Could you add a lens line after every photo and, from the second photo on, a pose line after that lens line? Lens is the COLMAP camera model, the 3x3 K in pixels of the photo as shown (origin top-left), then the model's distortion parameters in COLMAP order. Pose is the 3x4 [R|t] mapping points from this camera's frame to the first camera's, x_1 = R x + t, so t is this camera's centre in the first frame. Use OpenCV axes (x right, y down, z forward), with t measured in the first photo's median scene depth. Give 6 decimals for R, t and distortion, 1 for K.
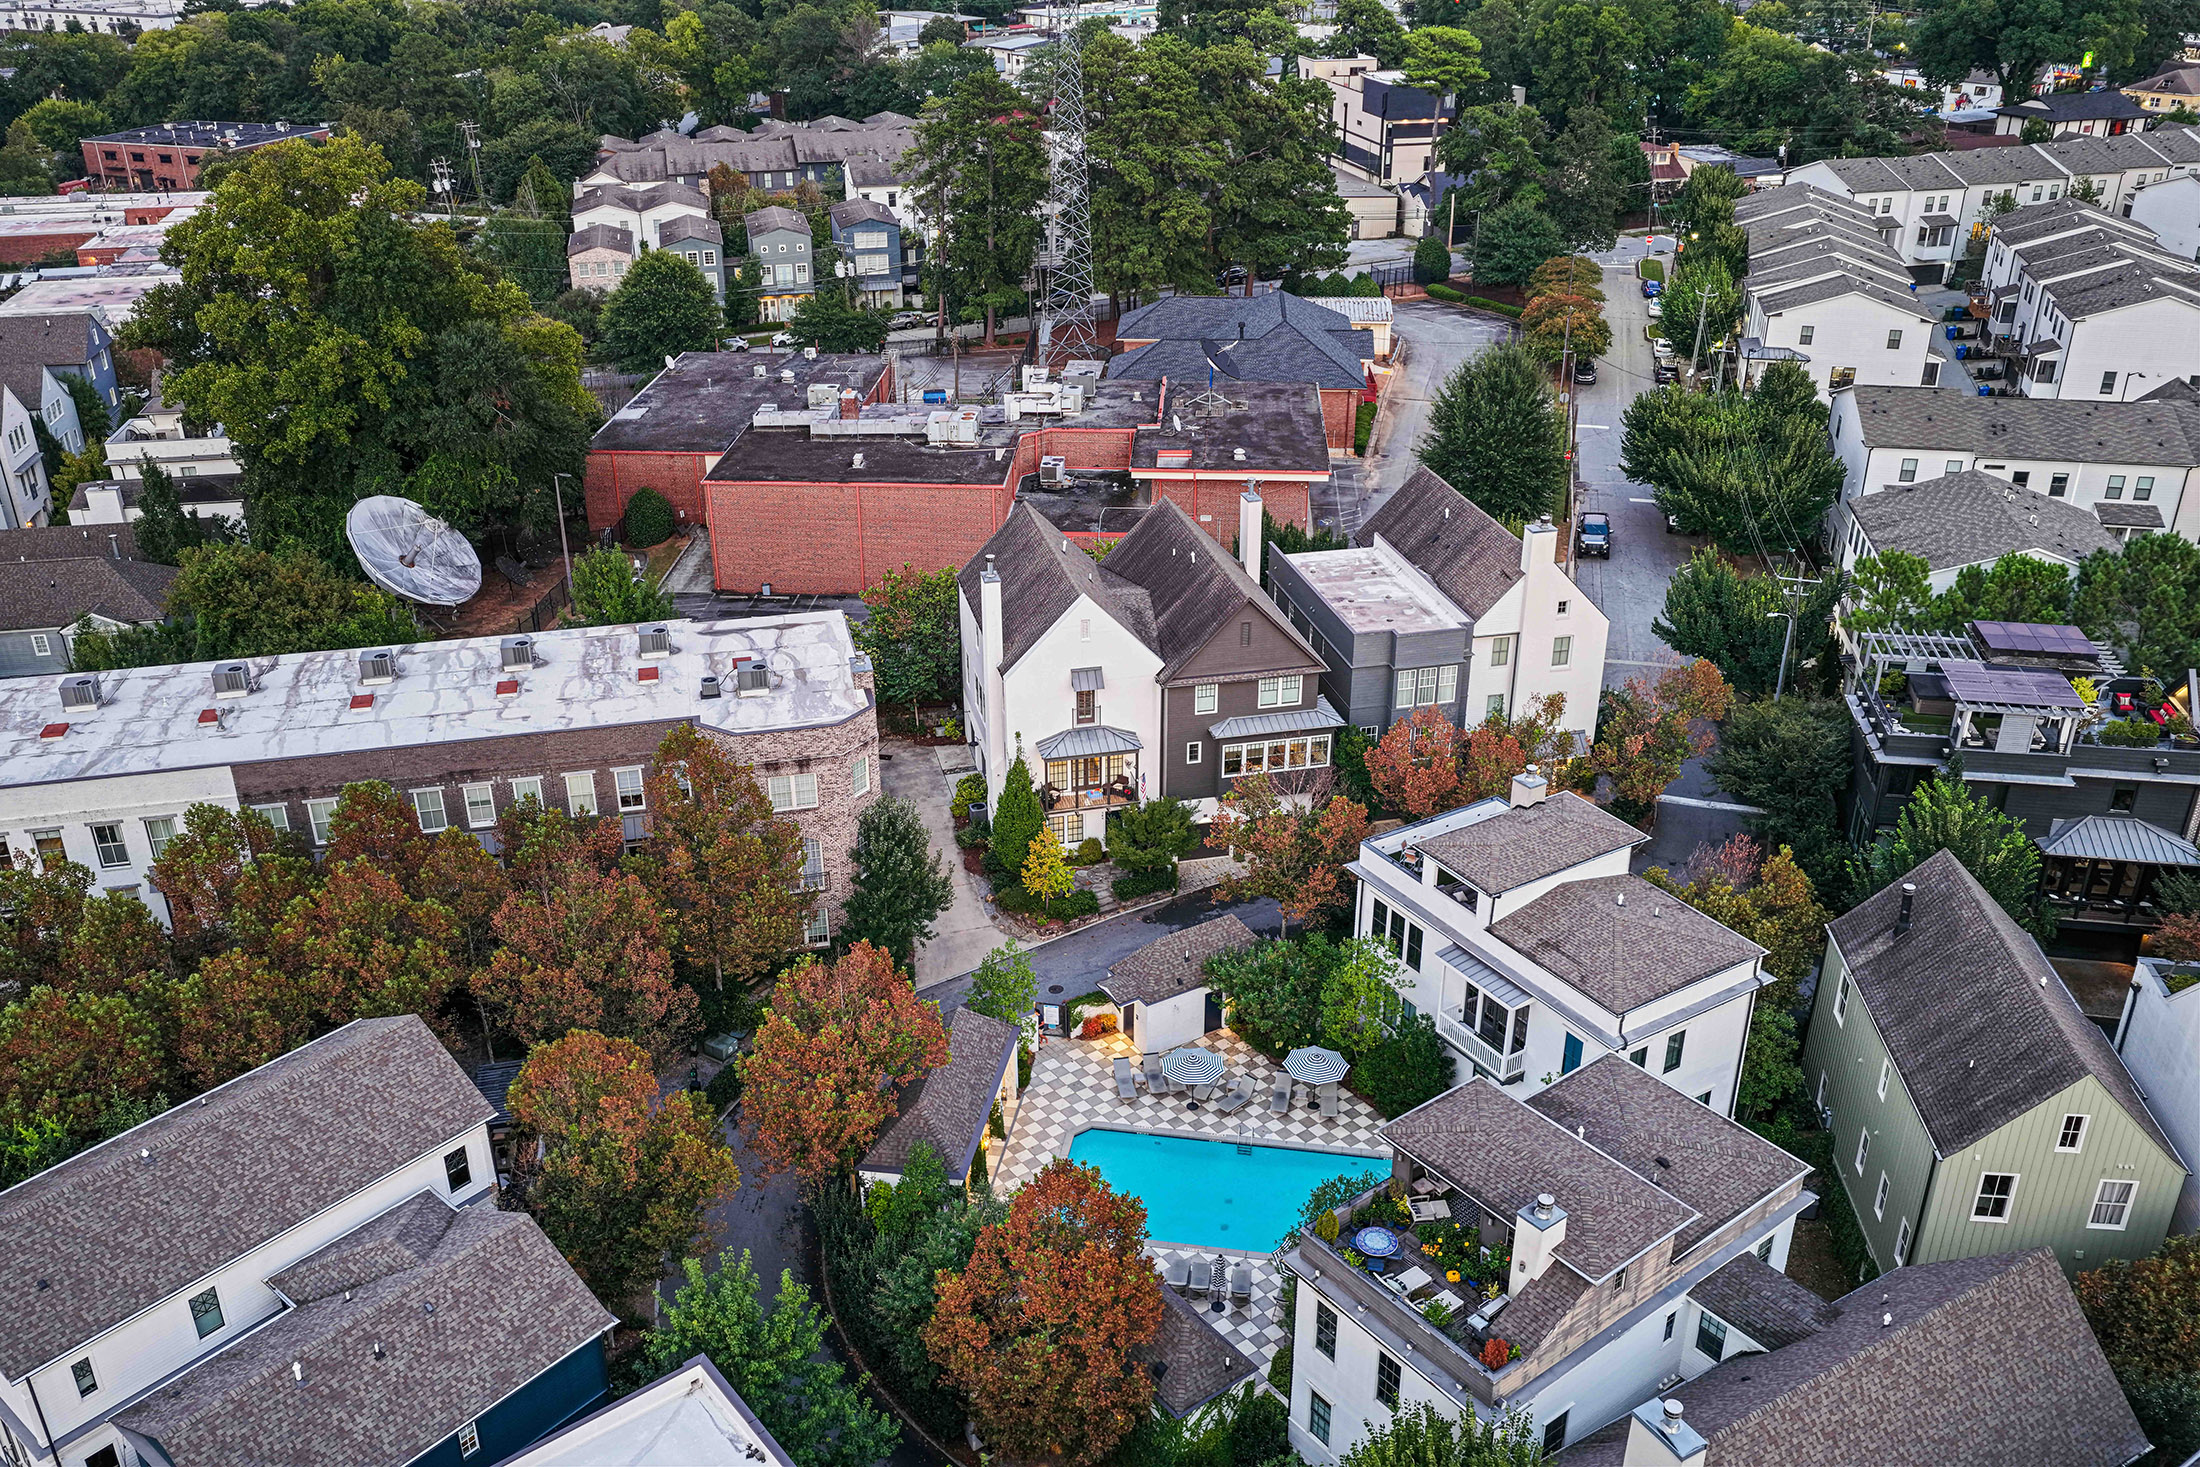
lens RADIAL K [[1806.8, 0, 1098.9], [0, 1806.8, 731.5], [0, 0, 1]] dist [-0.021769, 0.040194]
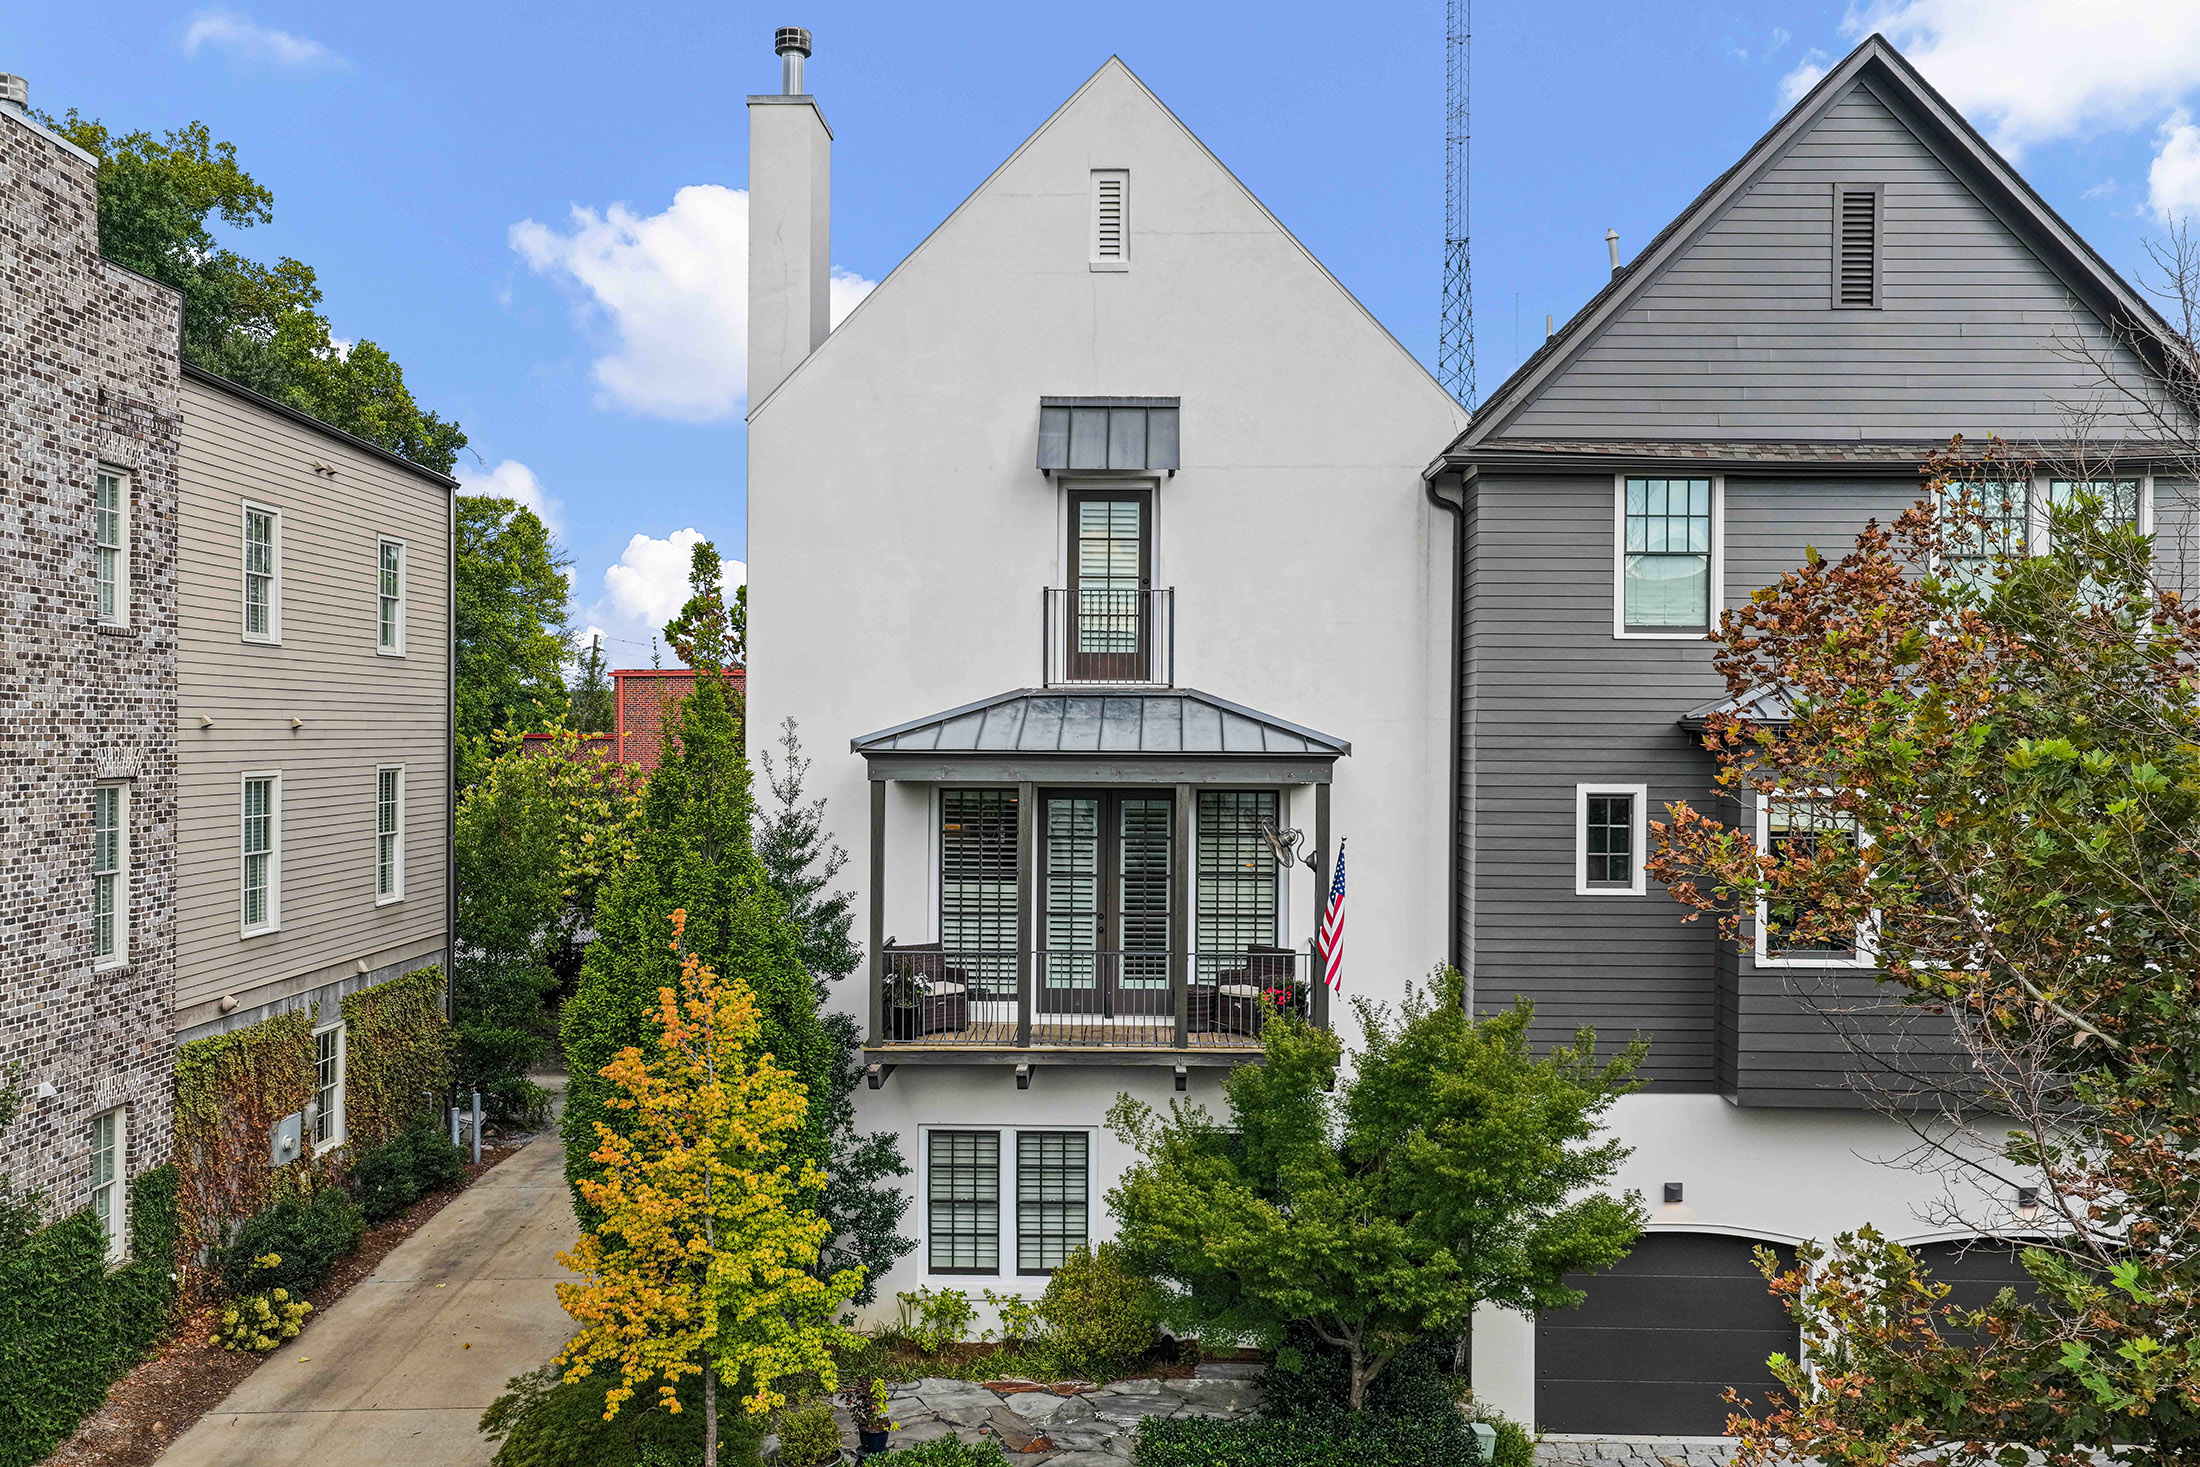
lens RADIAL K [[1806.8, 0, 1103.1], [0, 1806.8, 740.9], [0, 0, 1]] dist [-0.021769, 0.040194]
pose [[0.973869, 0.015402, -0.226588, 0.042413], [-0.113165, 0.897929, -0.425343, 0.096165], [0.196909, 0.439870, 0.876208, 0.805278]]
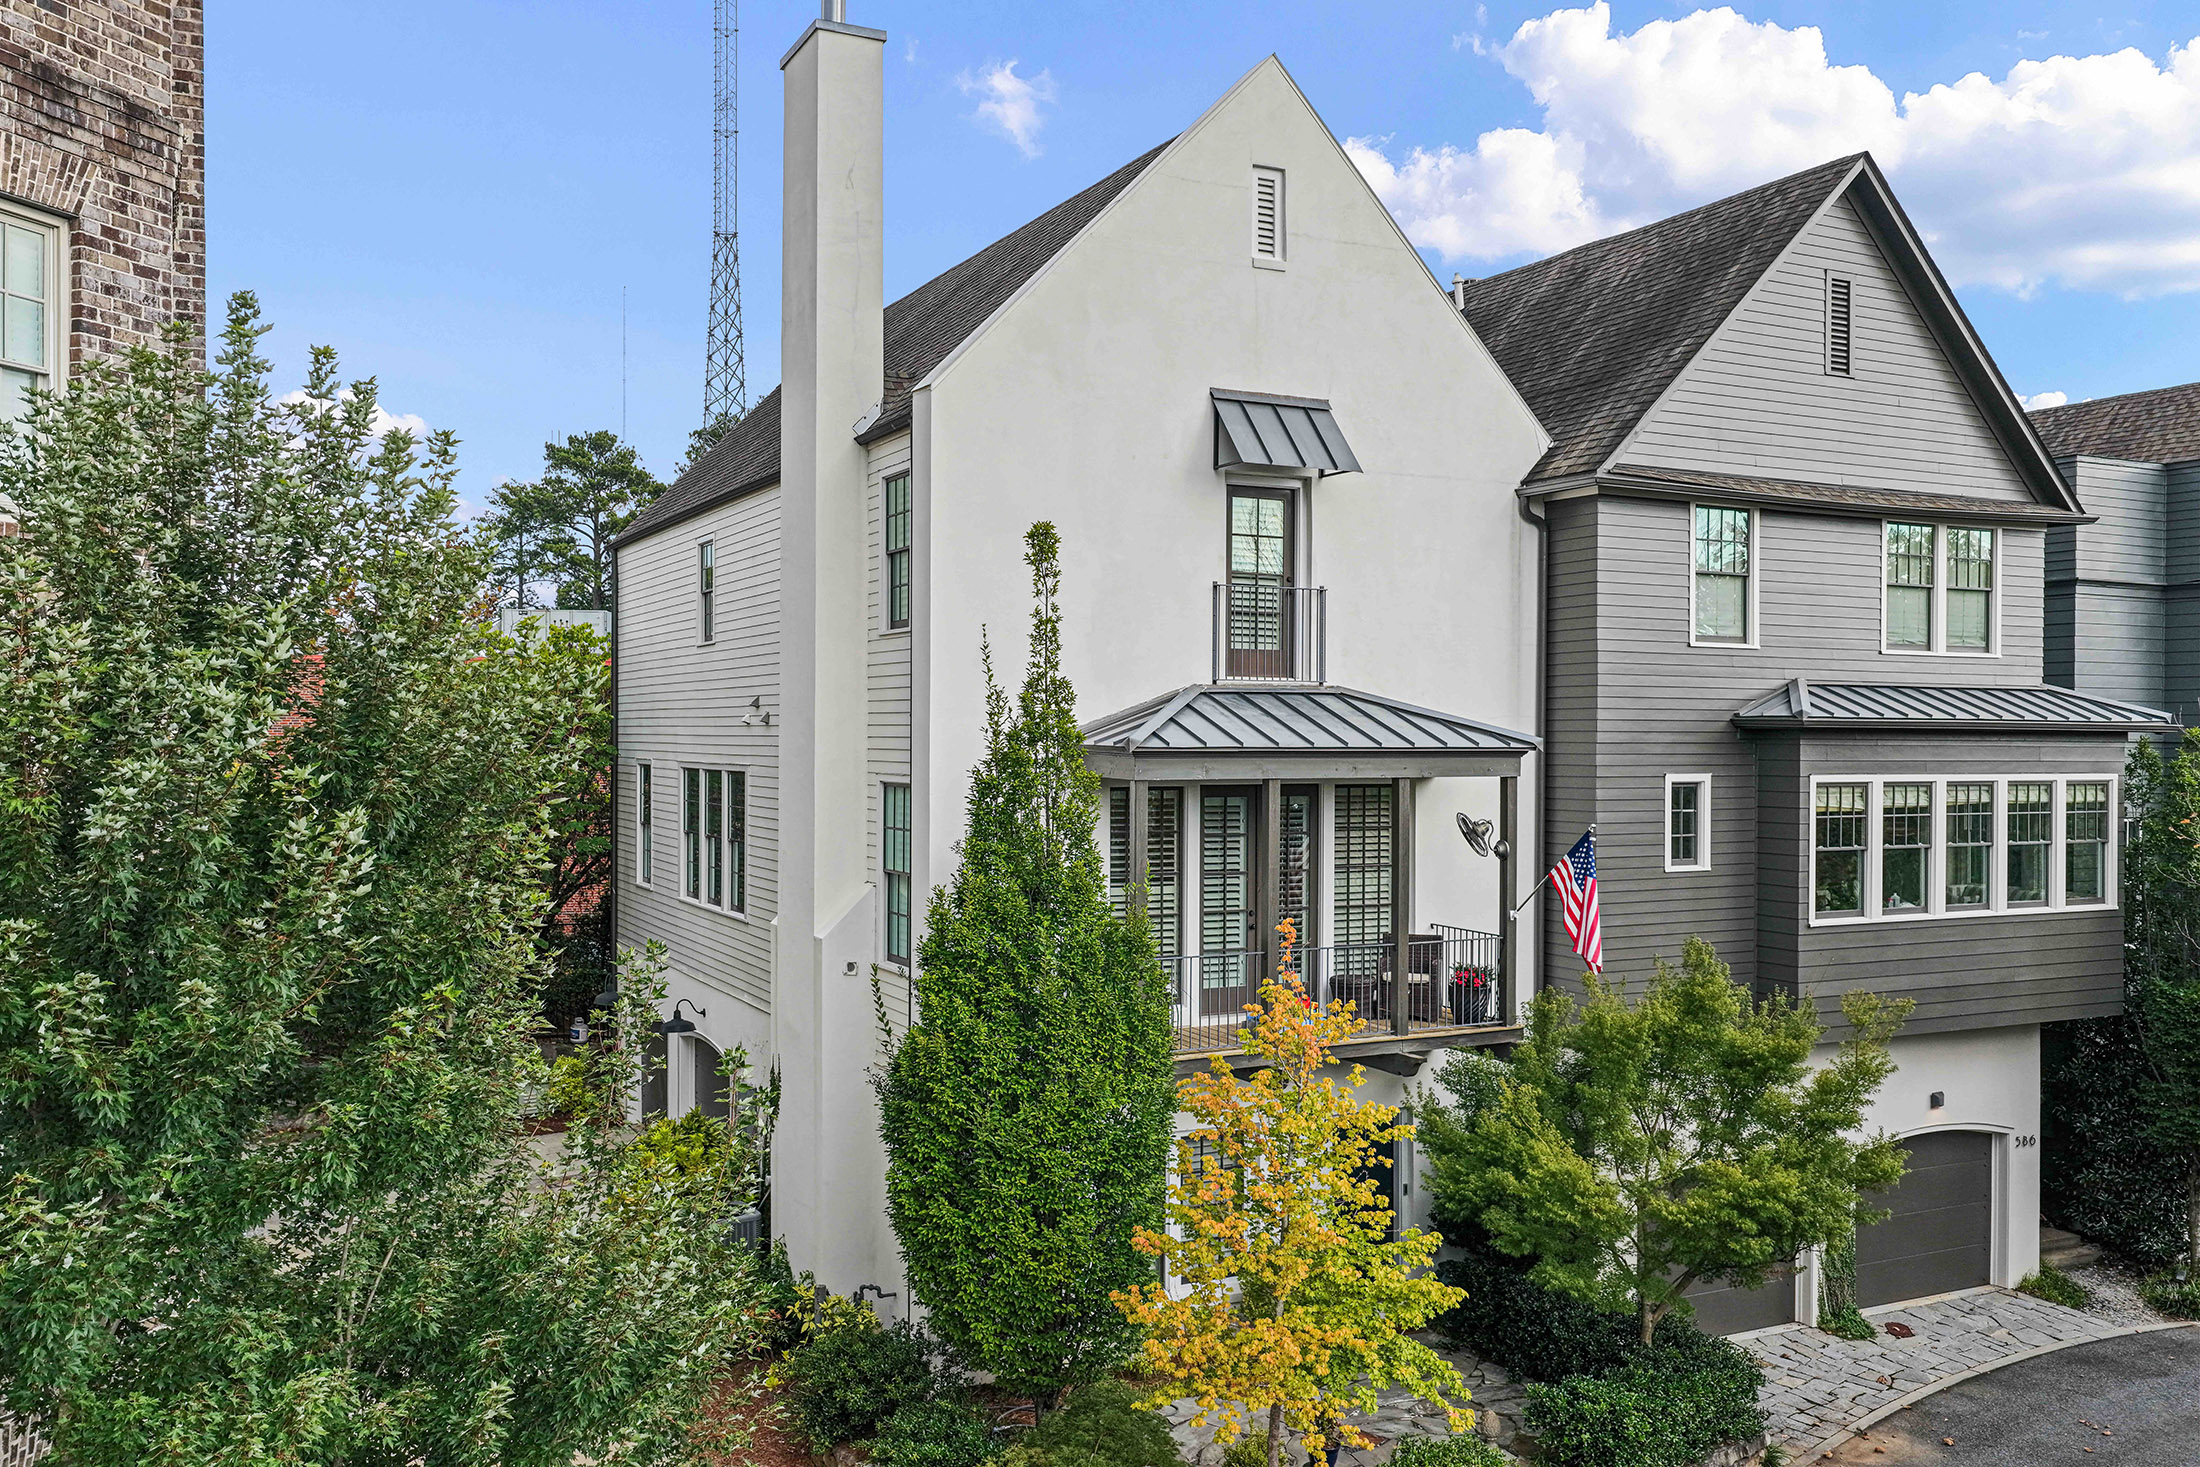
lens RADIAL K [[1806.8, 0, 1097.8], [0, 1806.8, 737.7], [0, 0, 1]] dist [-0.021769, 0.040194]
pose [[0.965636, 0.011338, 0.259650, -0.083149], [0.104377, 0.898021, -0.427392, 0.094472], [-0.238017, 0.439807, 0.865978, 0.812371]]
